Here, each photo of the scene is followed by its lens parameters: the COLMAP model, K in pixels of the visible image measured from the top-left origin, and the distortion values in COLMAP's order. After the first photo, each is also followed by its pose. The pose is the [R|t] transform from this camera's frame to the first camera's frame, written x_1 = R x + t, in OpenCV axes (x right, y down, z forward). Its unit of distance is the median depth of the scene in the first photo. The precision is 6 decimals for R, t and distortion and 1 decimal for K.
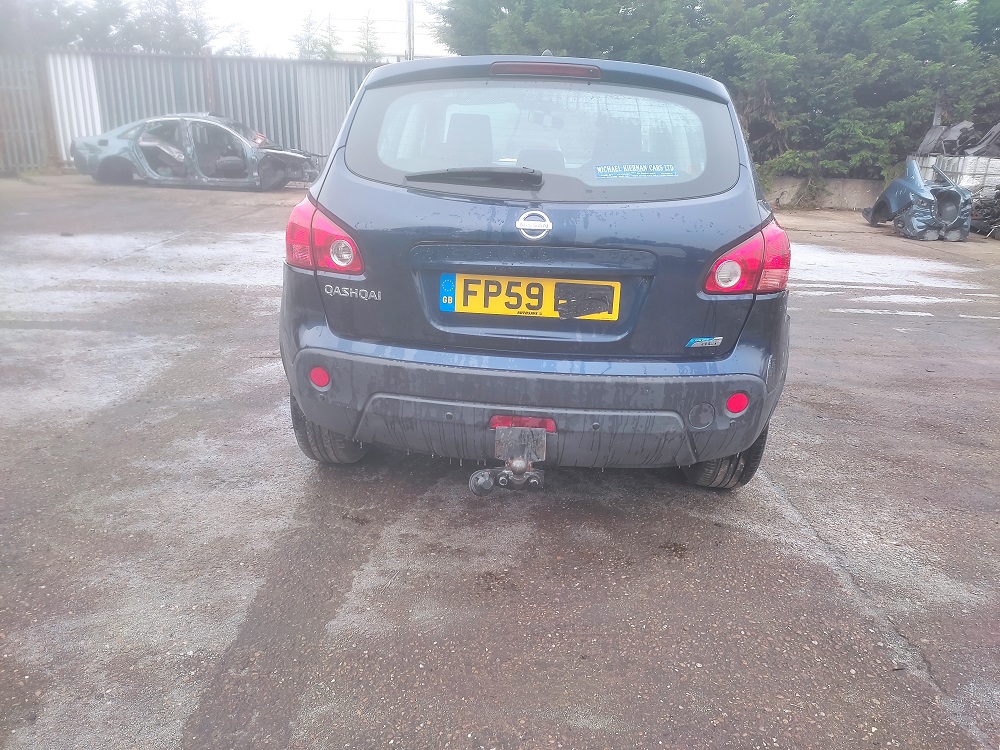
lens RADIAL K [[750.5, 0, 503.9], [0, 750.5, 343.1], [0, 0, 1]] dist [0.026851, 0.000154]
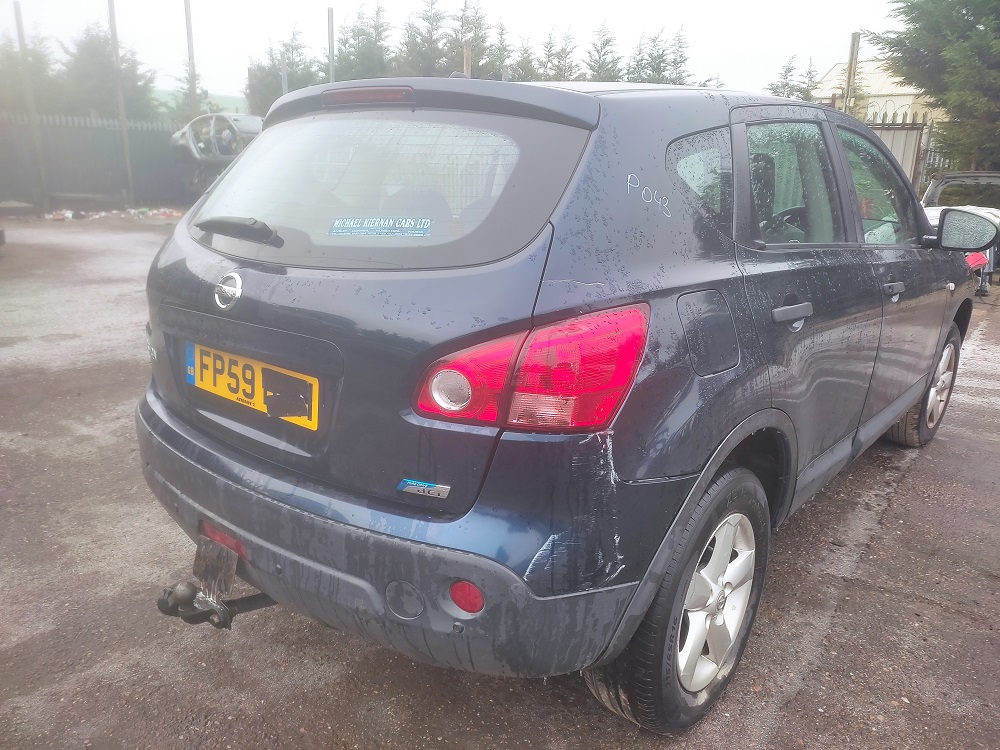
lens RADIAL K [[750.5, 0, 503.9], [0, 750.5, 343.1], [0, 0, 1]] dist [0.026851, 0.000154]
pose [[0.808733, 0.113582, -0.577105, 0.691554], [-0.148975, 0.988739, -0.014171, -0.128004], [0.568997, 0.097435, 0.816547, 0.500651]]
